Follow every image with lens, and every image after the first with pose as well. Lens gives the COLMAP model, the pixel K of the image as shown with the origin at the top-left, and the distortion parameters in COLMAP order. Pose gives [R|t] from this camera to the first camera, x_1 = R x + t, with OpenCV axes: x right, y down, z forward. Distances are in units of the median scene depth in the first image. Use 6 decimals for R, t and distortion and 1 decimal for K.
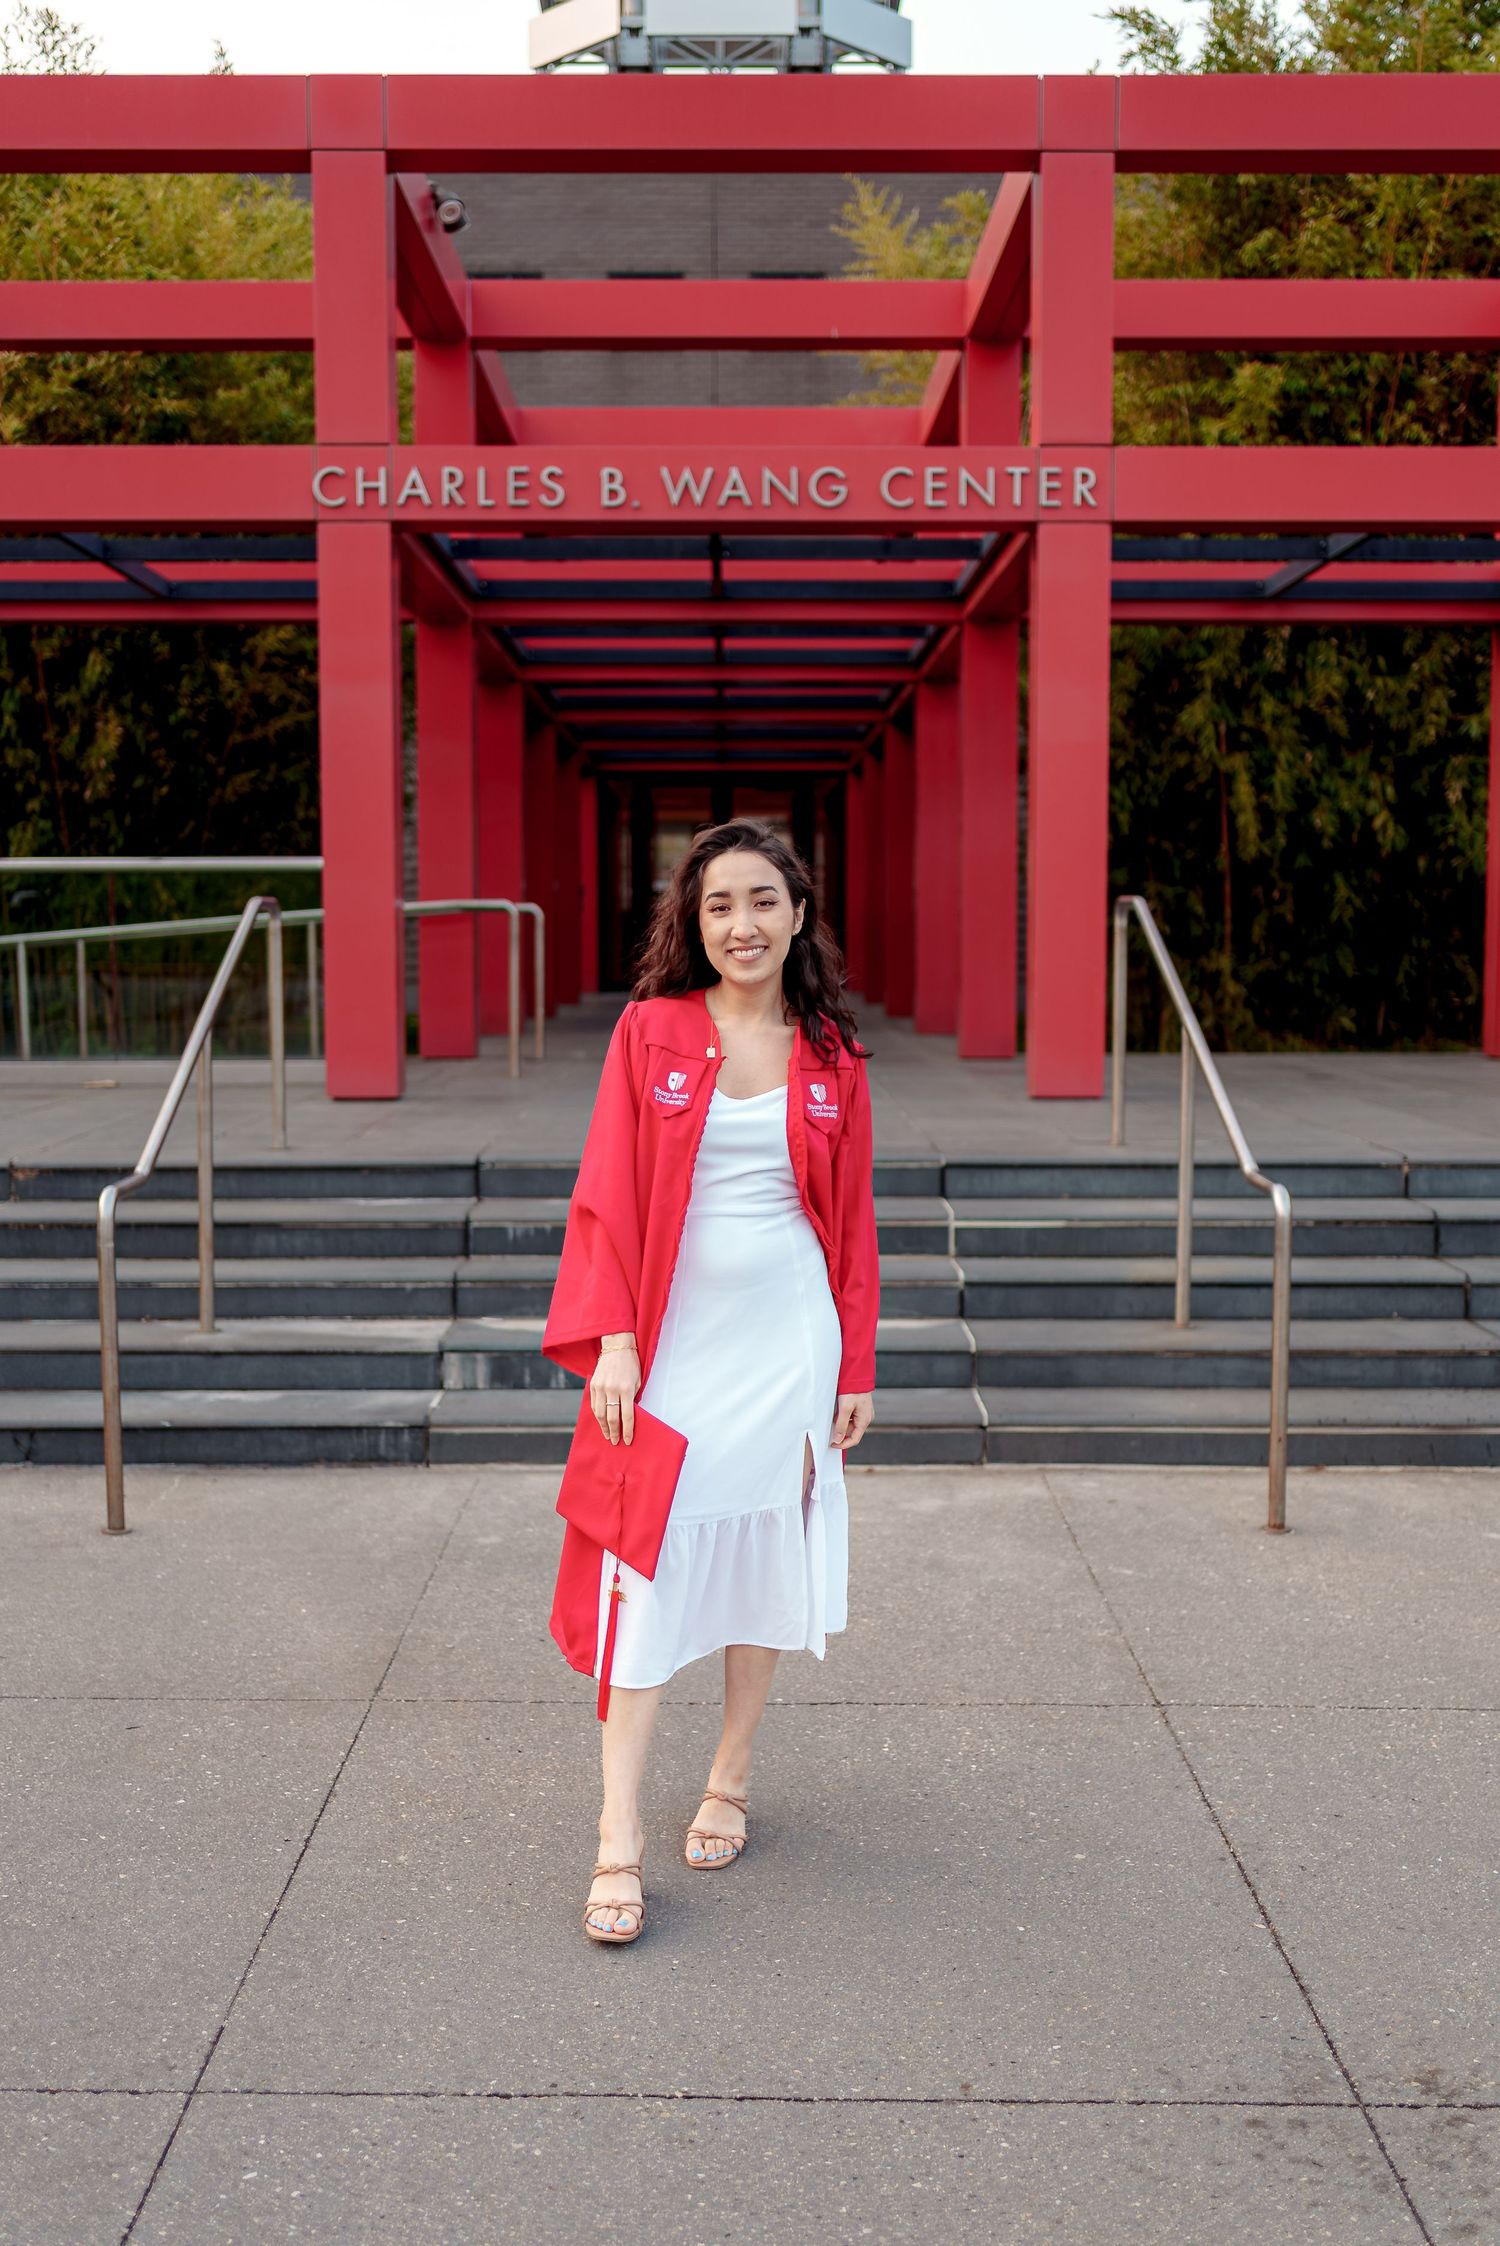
lens RADIAL K [[2230.9, 0, 750.0], [0, 2230.9, 1123.0], [0, 0, 1]] dist [-0.061069, 0.013605]
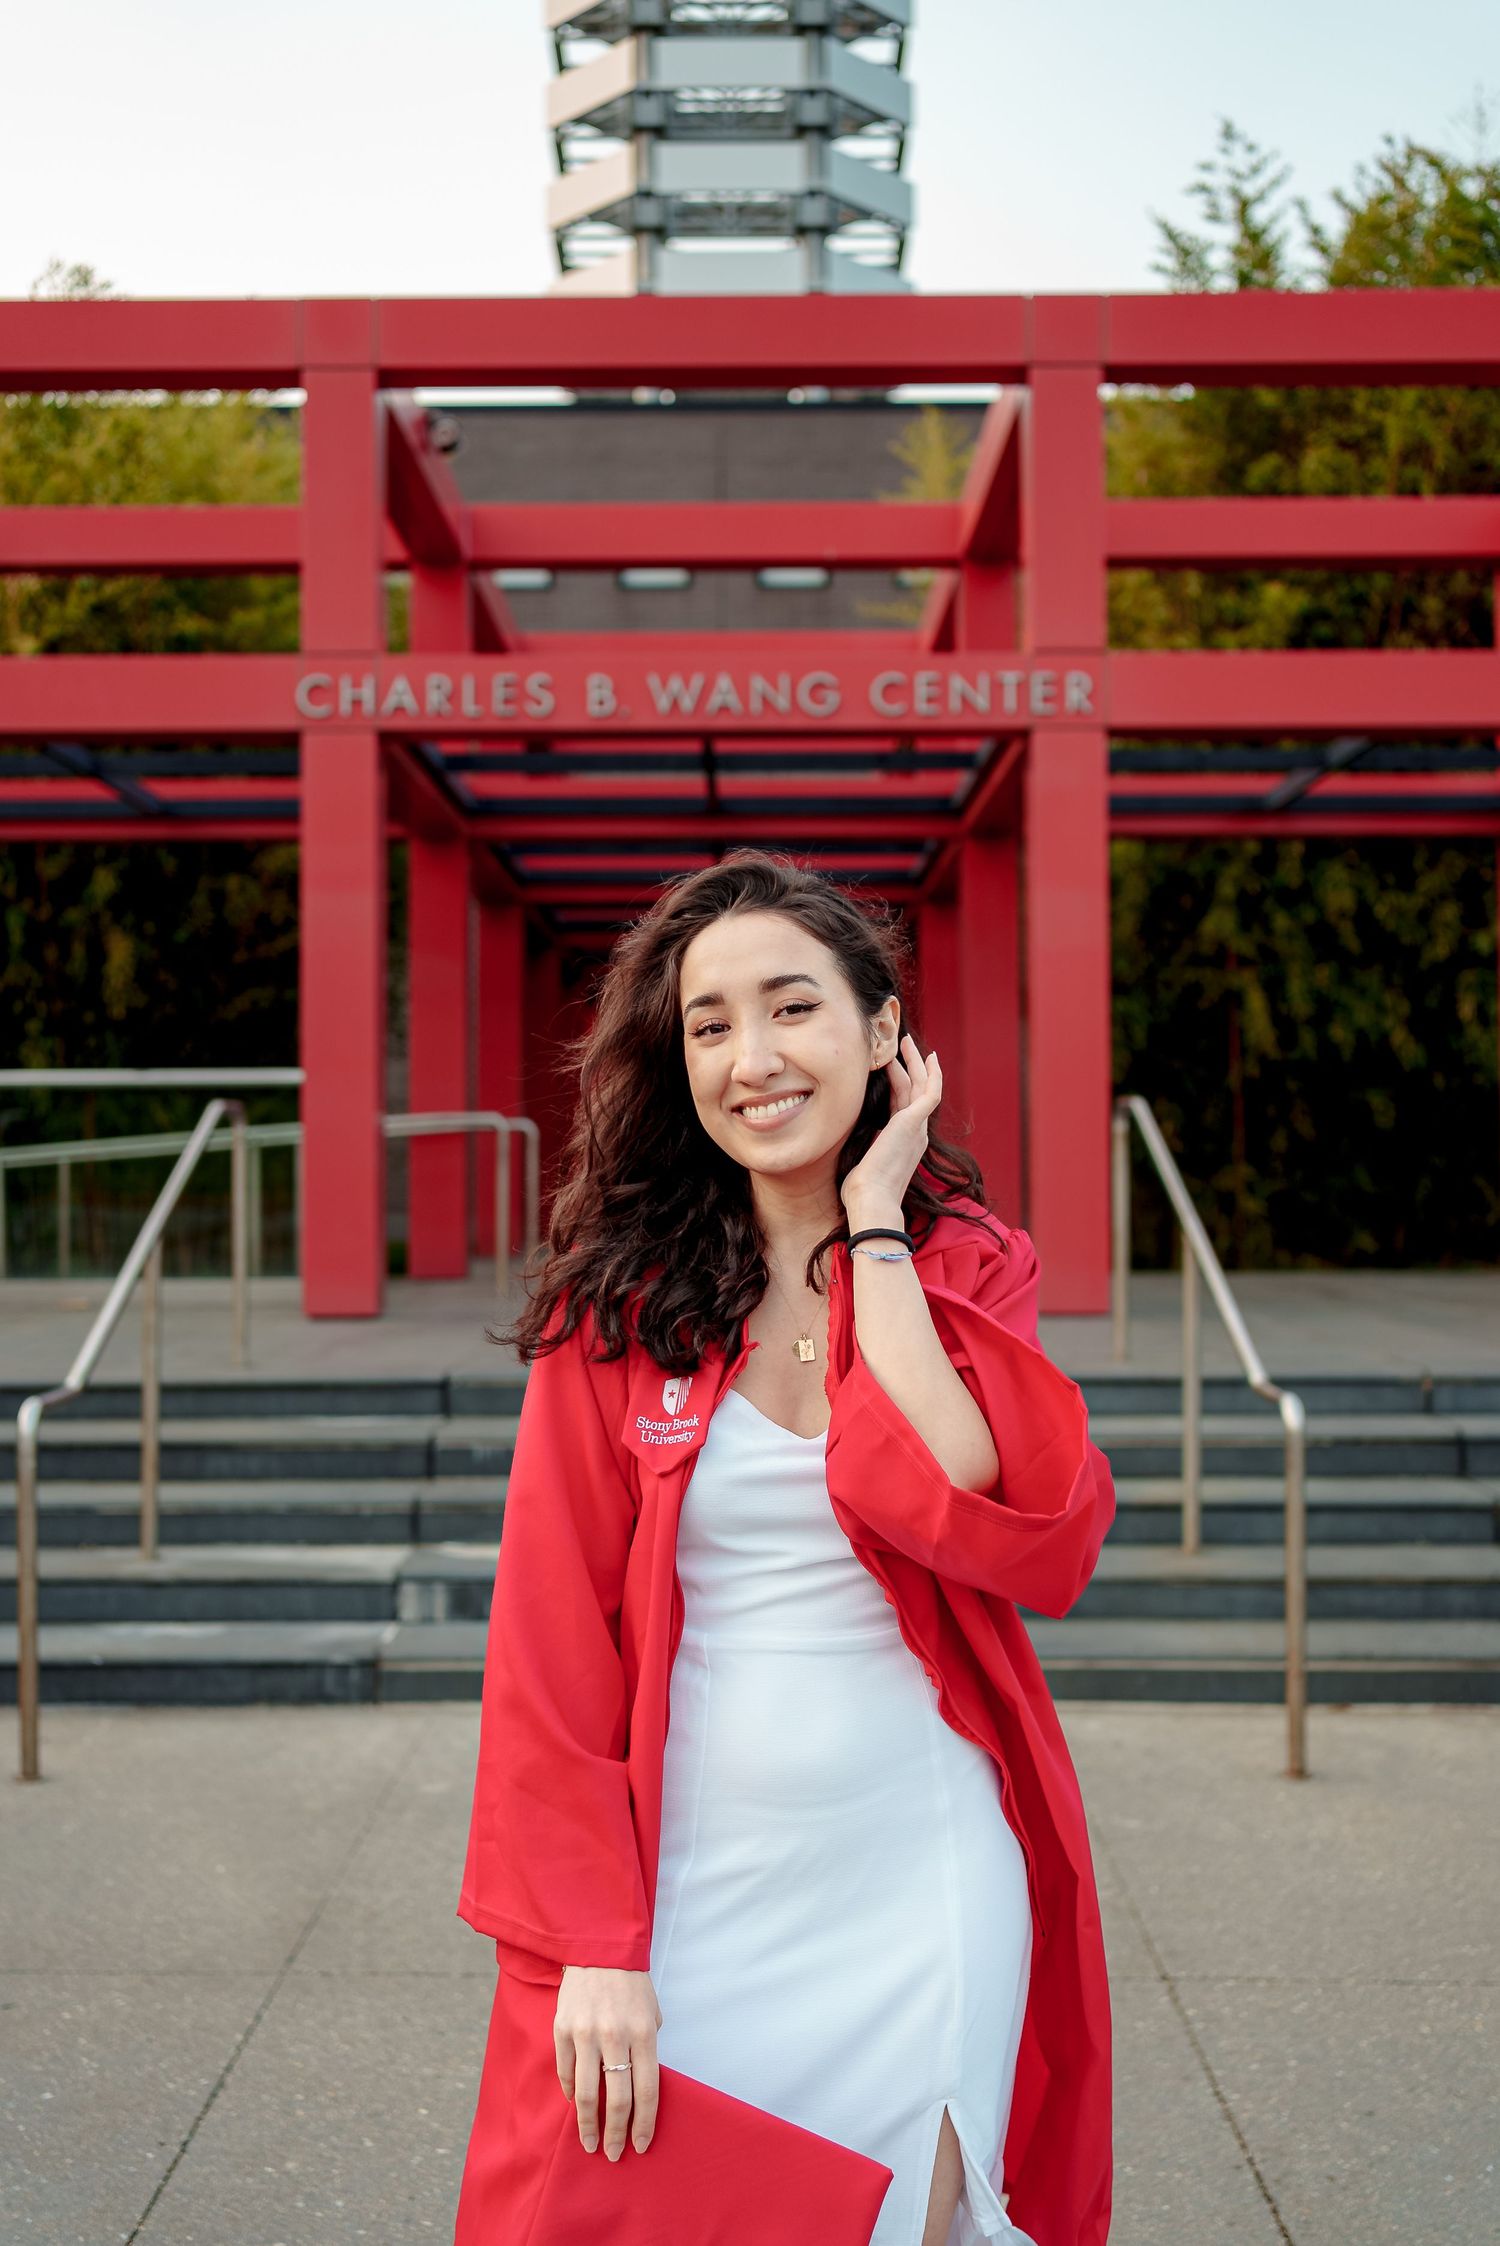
lens RADIAL K [[2209.9, 0, 750.0], [0, 2209.9, 1123.0], [0, 0, 1]] dist [-0.028510, 0.009894]
pose [[0.999929, -0.003918, -0.011227, 0.017338], [0.002709, 0.994388, -0.105759, 0.008112], [0.011578, 0.105721, 0.994328, 0.050188]]
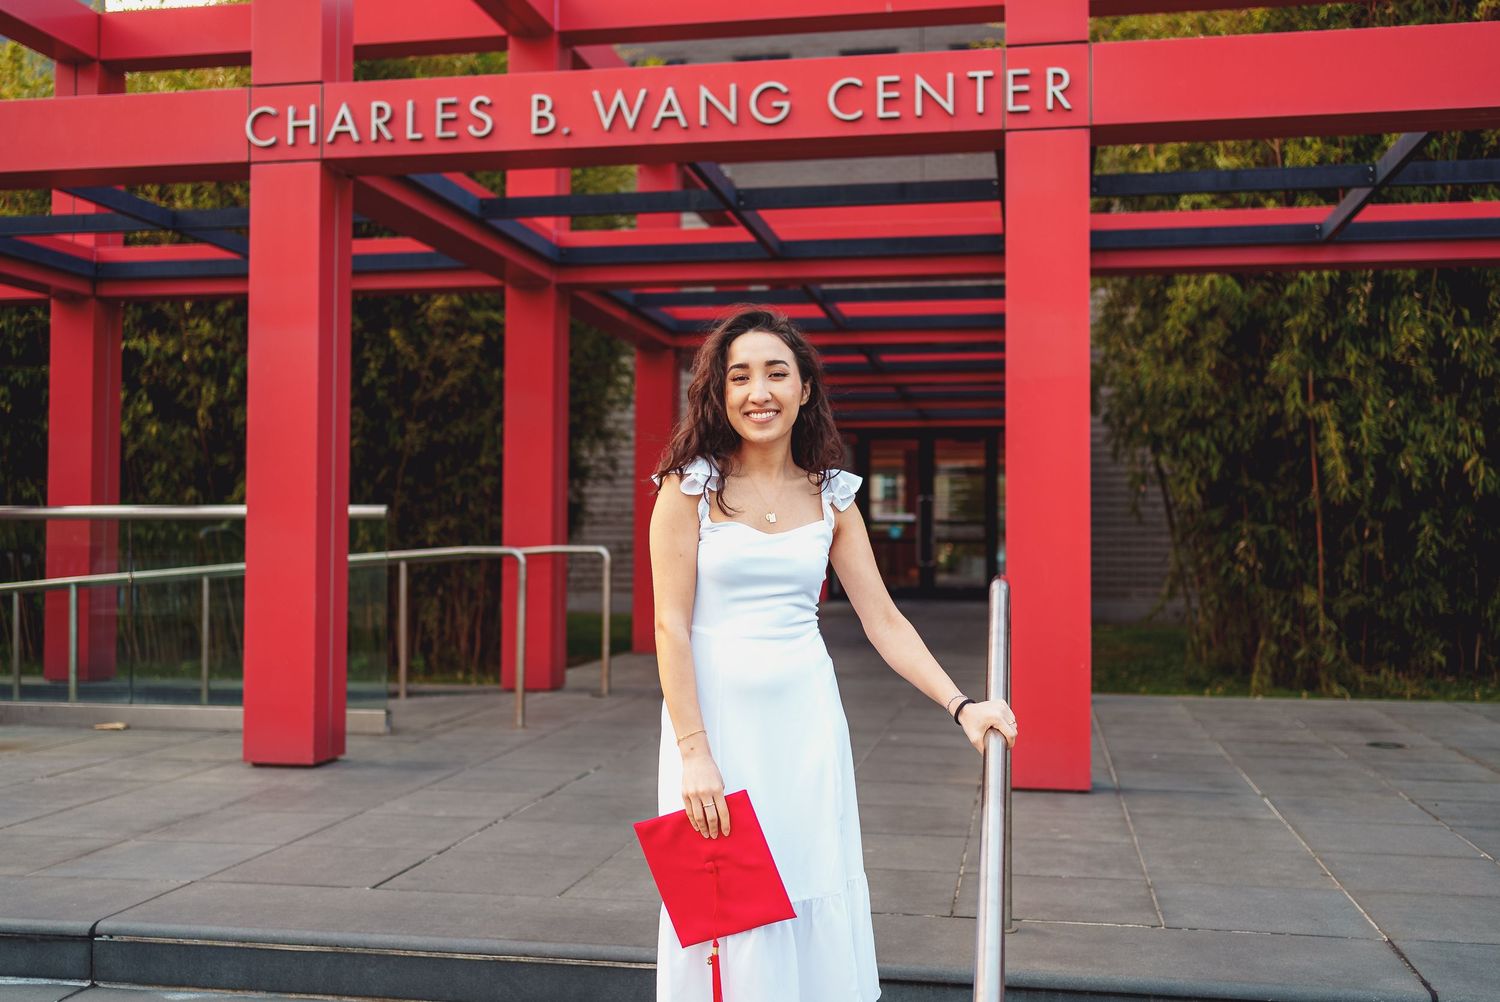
lens RADIAL K [[1475.9, 0, 750.0], [0, 1475.9, 501.0], [0, 0, 1]] dist [-0.028510, 0.009894]
pose [[0.979233, 0.001123, -0.202735, 0.177813], [-0.023916, 0.993642, -0.110016, -0.066561], [0.201322, 0.112580, 0.973034, 0.502587]]
